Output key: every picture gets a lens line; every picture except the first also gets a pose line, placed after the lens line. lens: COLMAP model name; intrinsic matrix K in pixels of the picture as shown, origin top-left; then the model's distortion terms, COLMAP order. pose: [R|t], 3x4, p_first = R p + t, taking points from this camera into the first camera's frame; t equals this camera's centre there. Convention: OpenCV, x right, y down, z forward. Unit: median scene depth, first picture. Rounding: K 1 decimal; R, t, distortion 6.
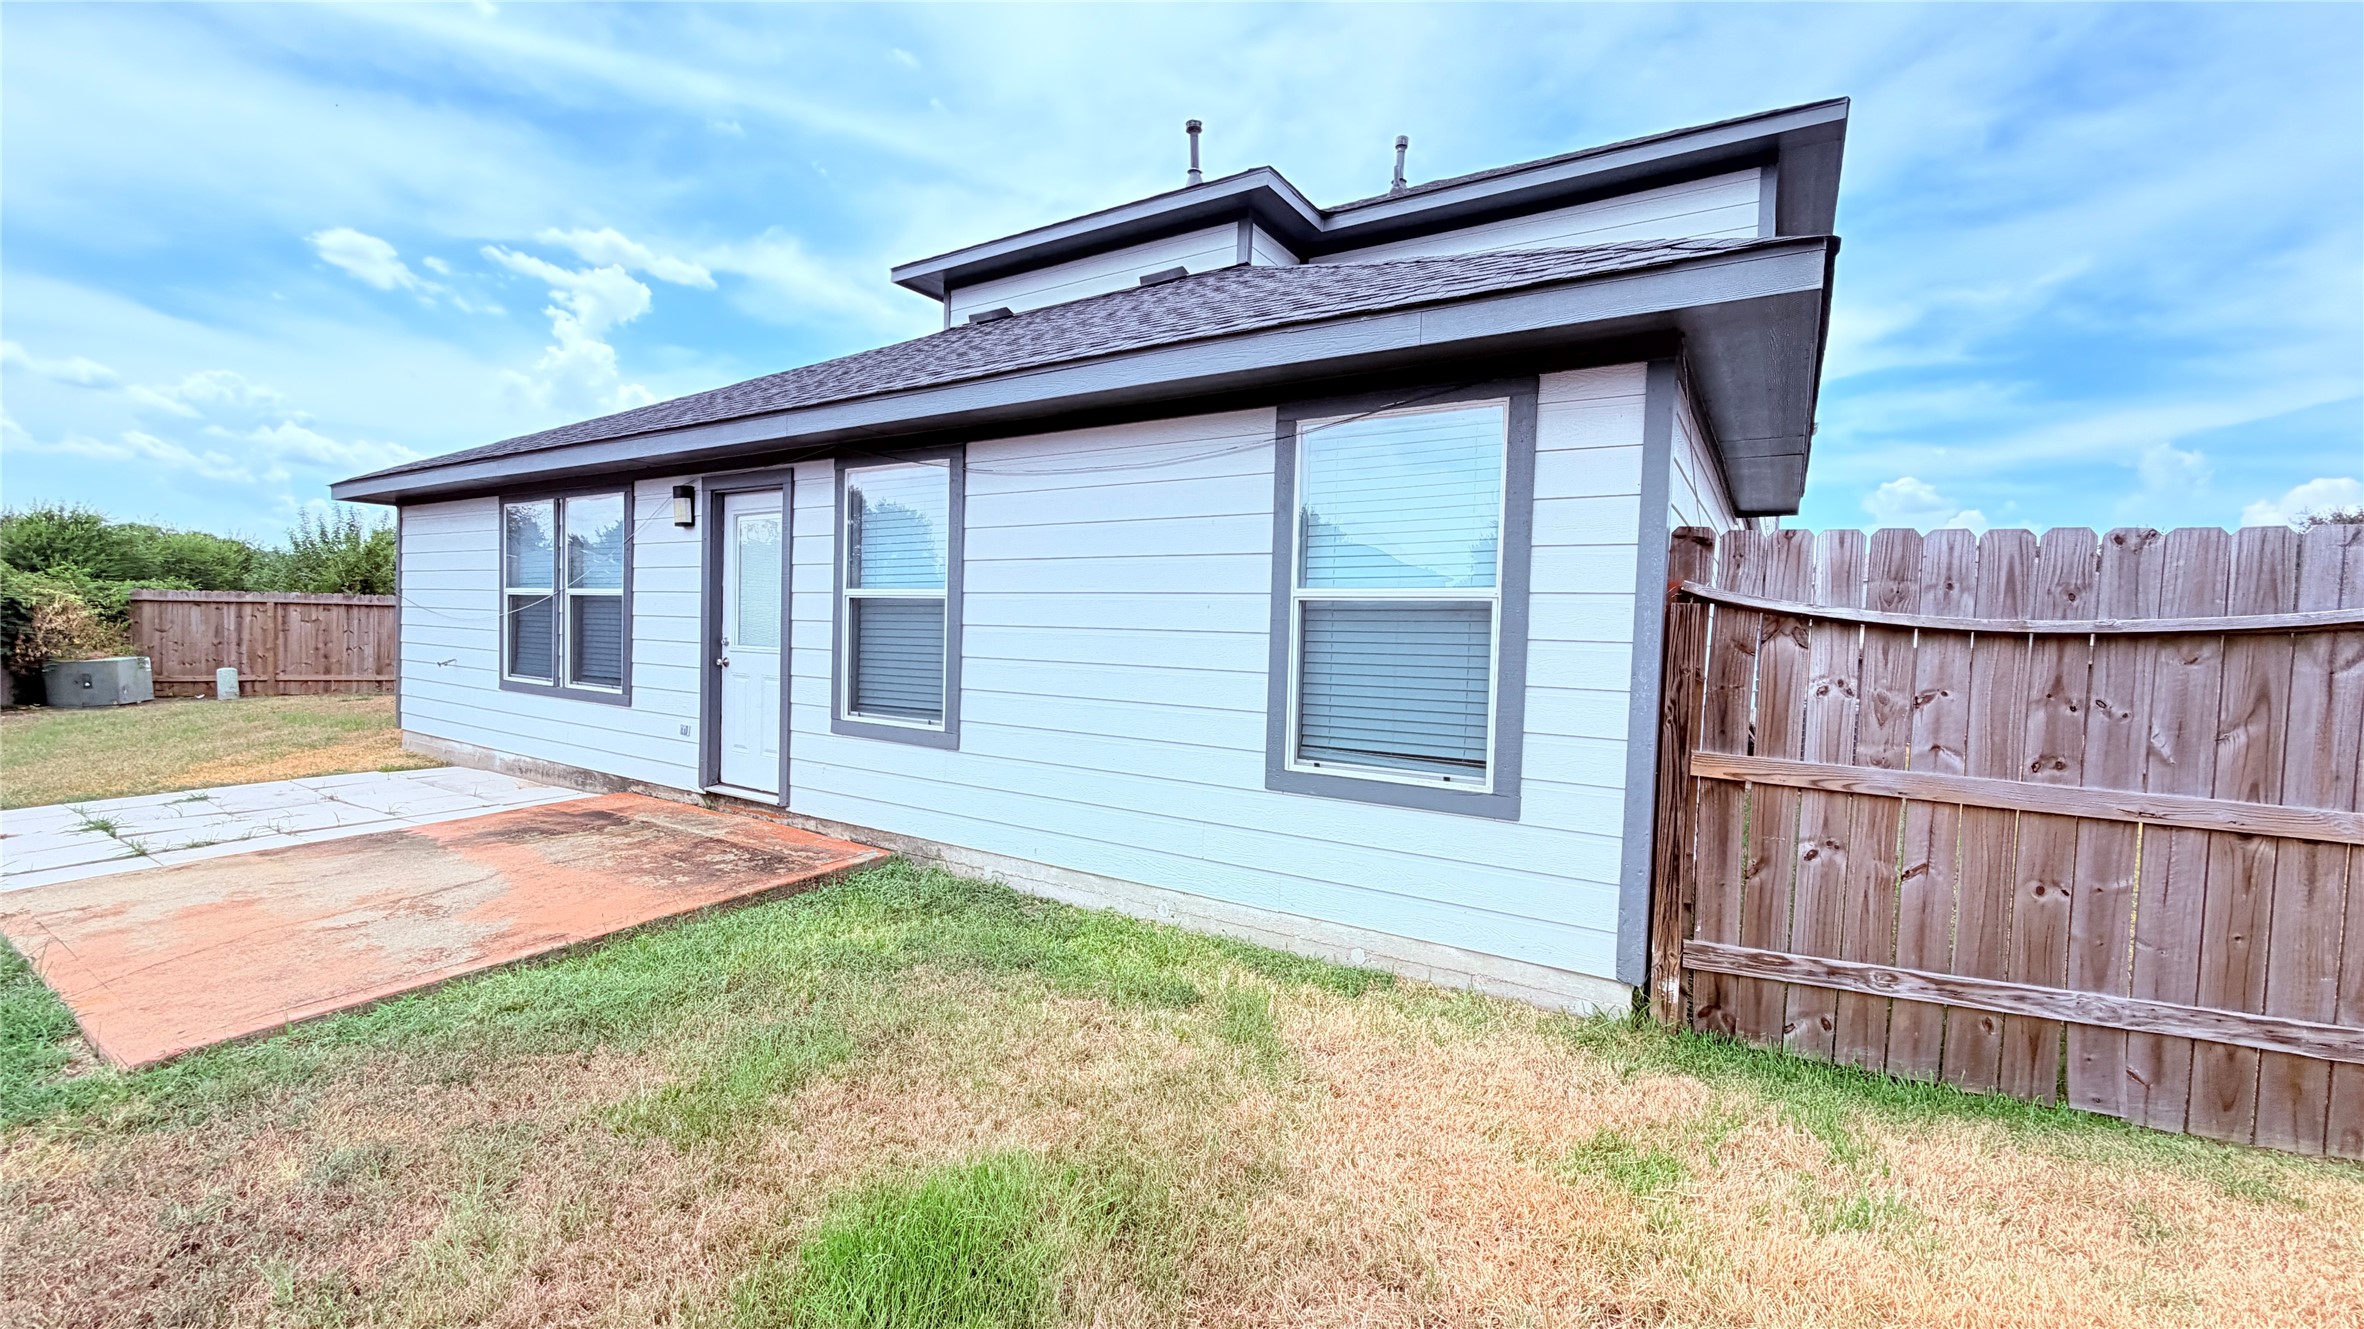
lens RADIAL K [[932.6, 0, 1182.0], [0, 932.6, 664.5], [0, 0, 1]] dist [-0.006925, 0.000436]
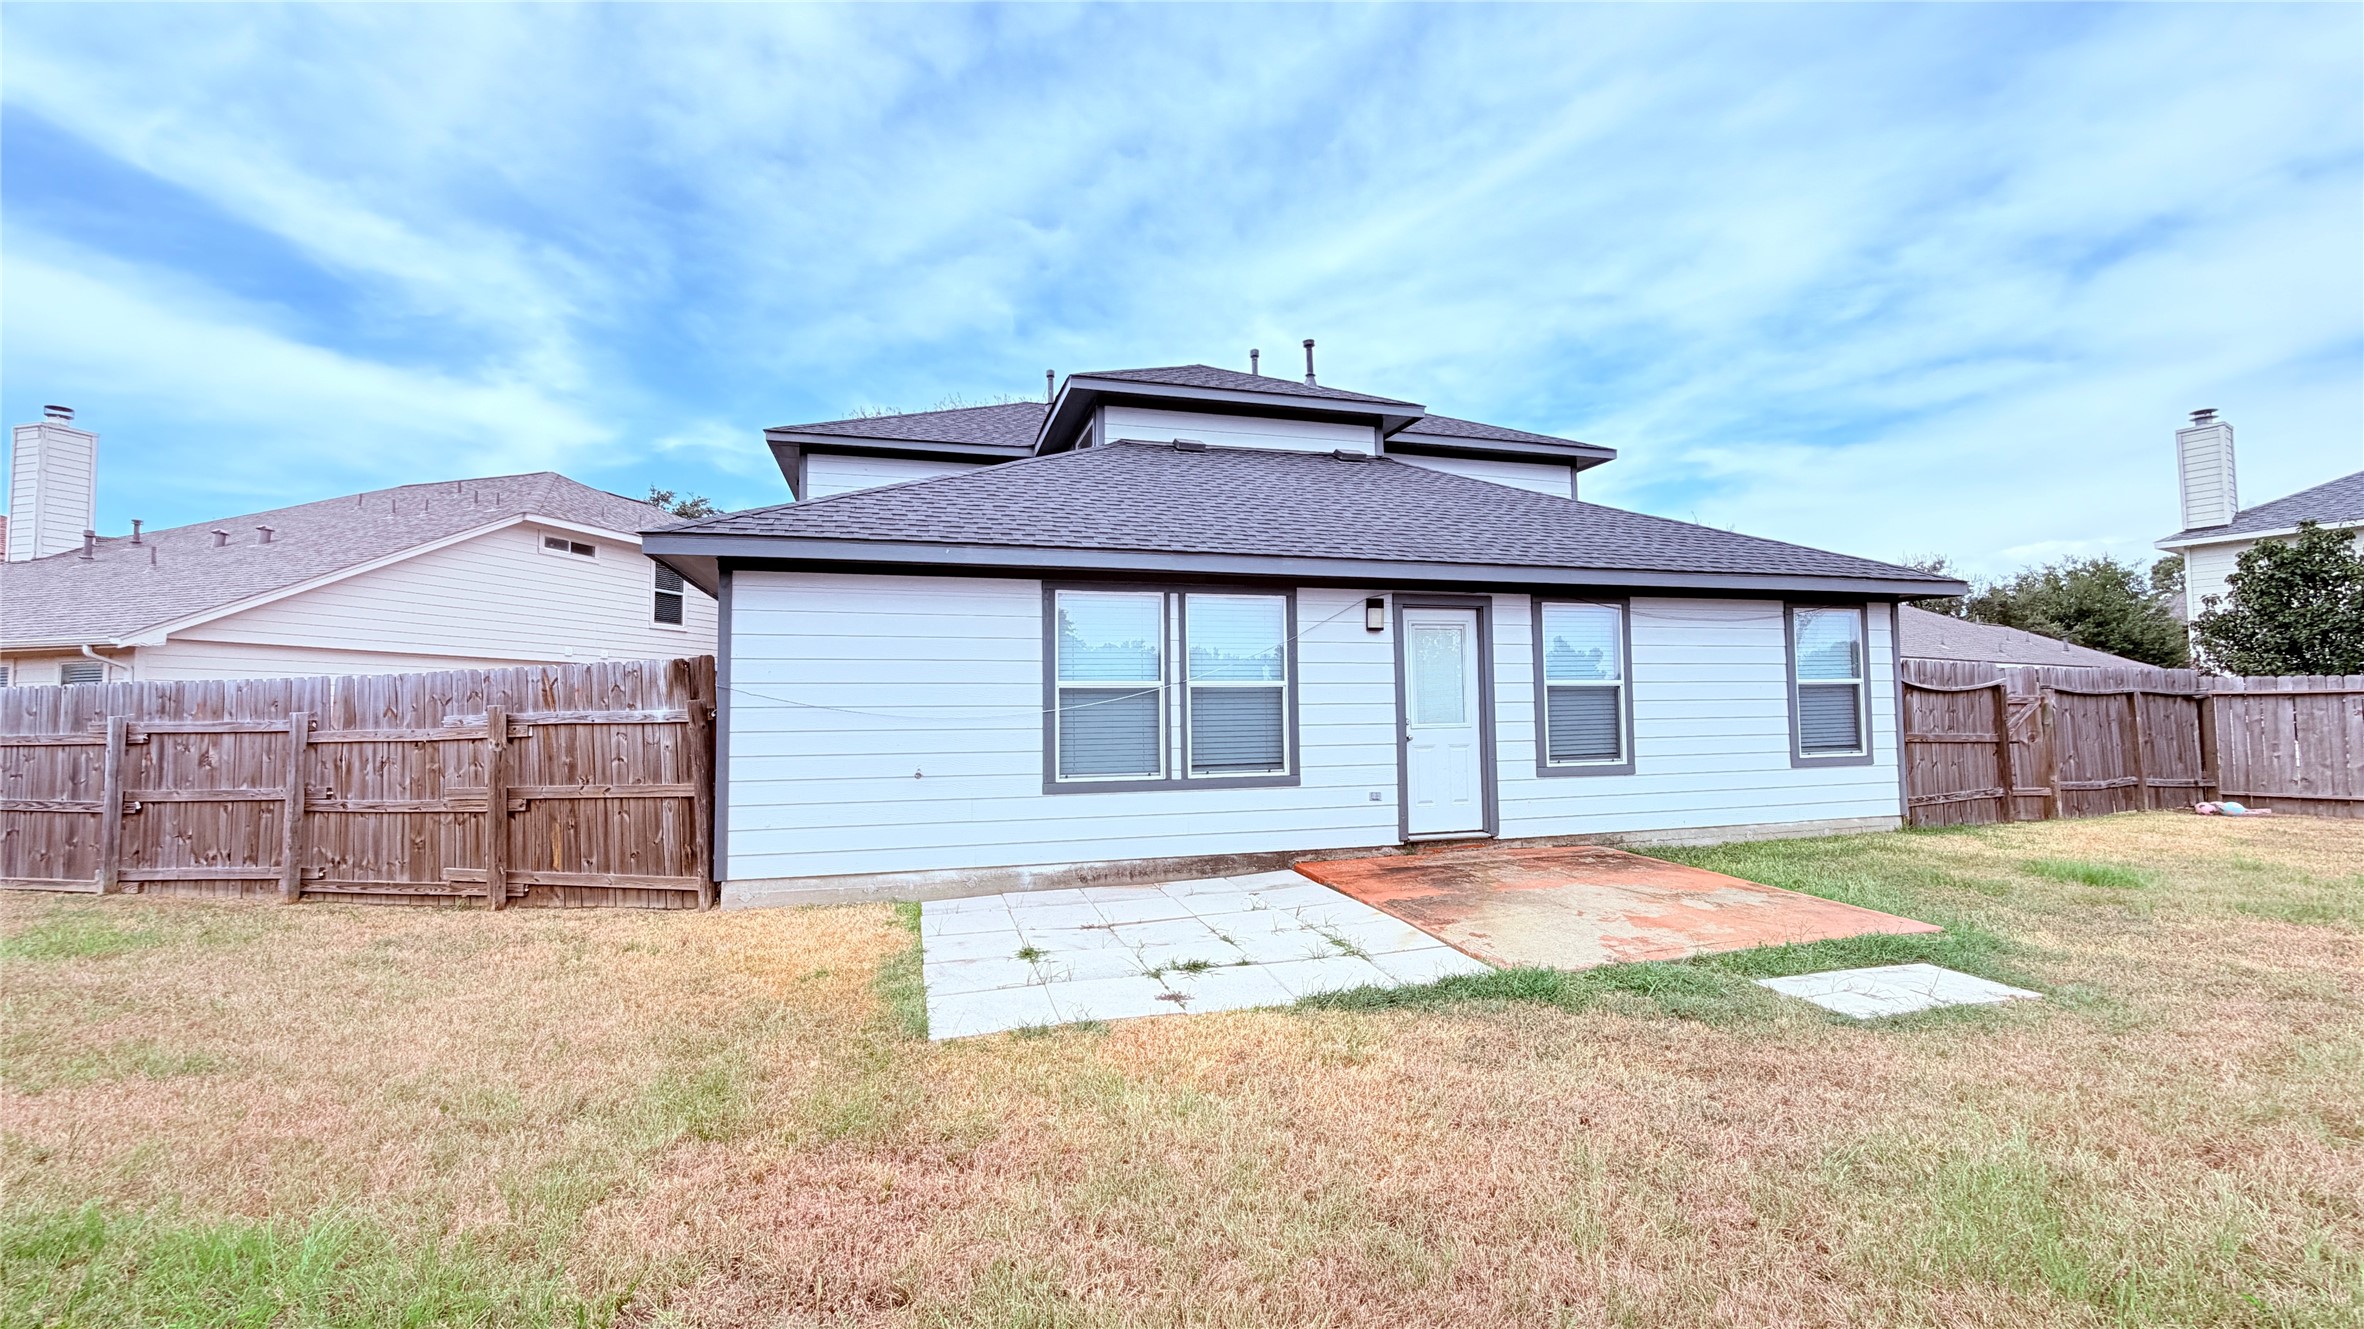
lens RADIAL K [[932.6, 0, 1182.0], [0, 932.6, 664.5], [0, 0, 1]] dist [-0.006925, 0.000436]
pose [[0.666301, 0.004279, 0.745670, -1.772470], [0.058596, 0.996591, -0.058077, -0.050251], [-0.743377, 0.082390, 0.663779, 0.396428]]
